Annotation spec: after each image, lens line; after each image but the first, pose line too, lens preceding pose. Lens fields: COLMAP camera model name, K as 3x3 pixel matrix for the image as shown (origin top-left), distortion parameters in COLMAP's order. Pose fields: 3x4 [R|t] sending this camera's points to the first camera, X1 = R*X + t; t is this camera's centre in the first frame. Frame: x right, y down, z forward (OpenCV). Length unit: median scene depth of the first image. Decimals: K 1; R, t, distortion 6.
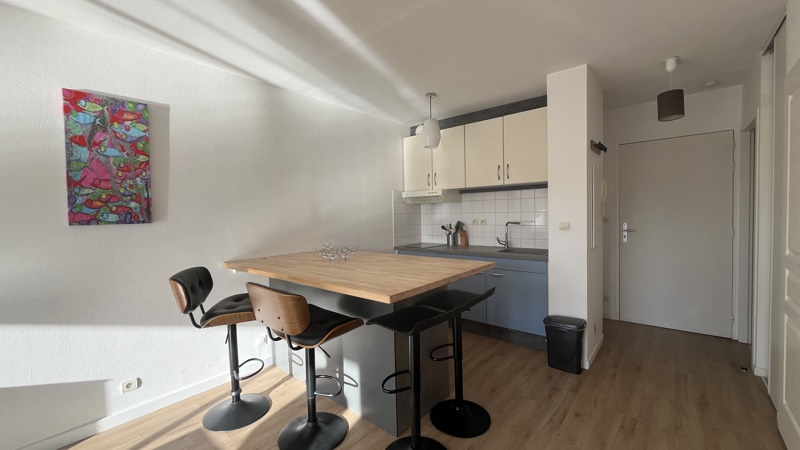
lens RADIAL K [[323.6, 0, 400.0], [0, 323.6, 225.0], [0, 0, 1]] dist [0.002387, 0.000156]
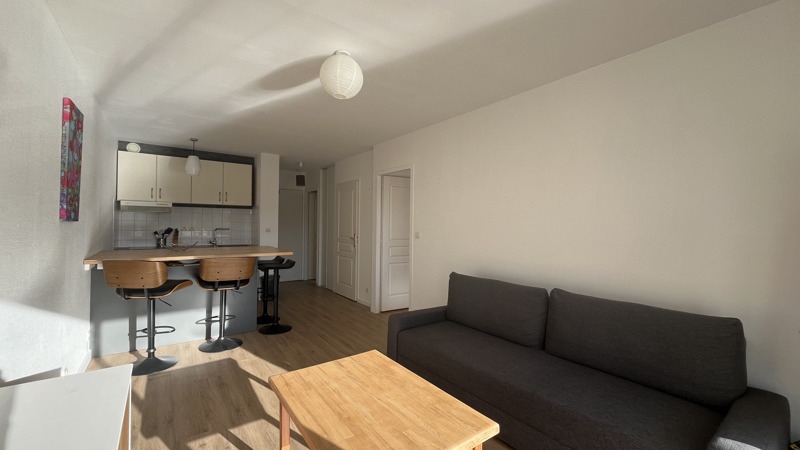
lens RADIAL K [[323.6, 0, 400.0], [0, 323.6, 225.0], [0, 0, 1]] dist [0.002387, 0.000156]
pose [[0.223790, 0.025290, 0.974309, -1.042494], [0.023848, 0.999222, -0.031415, 0.046840], [-0.974346, 0.030265, 0.223013, -0.201904]]
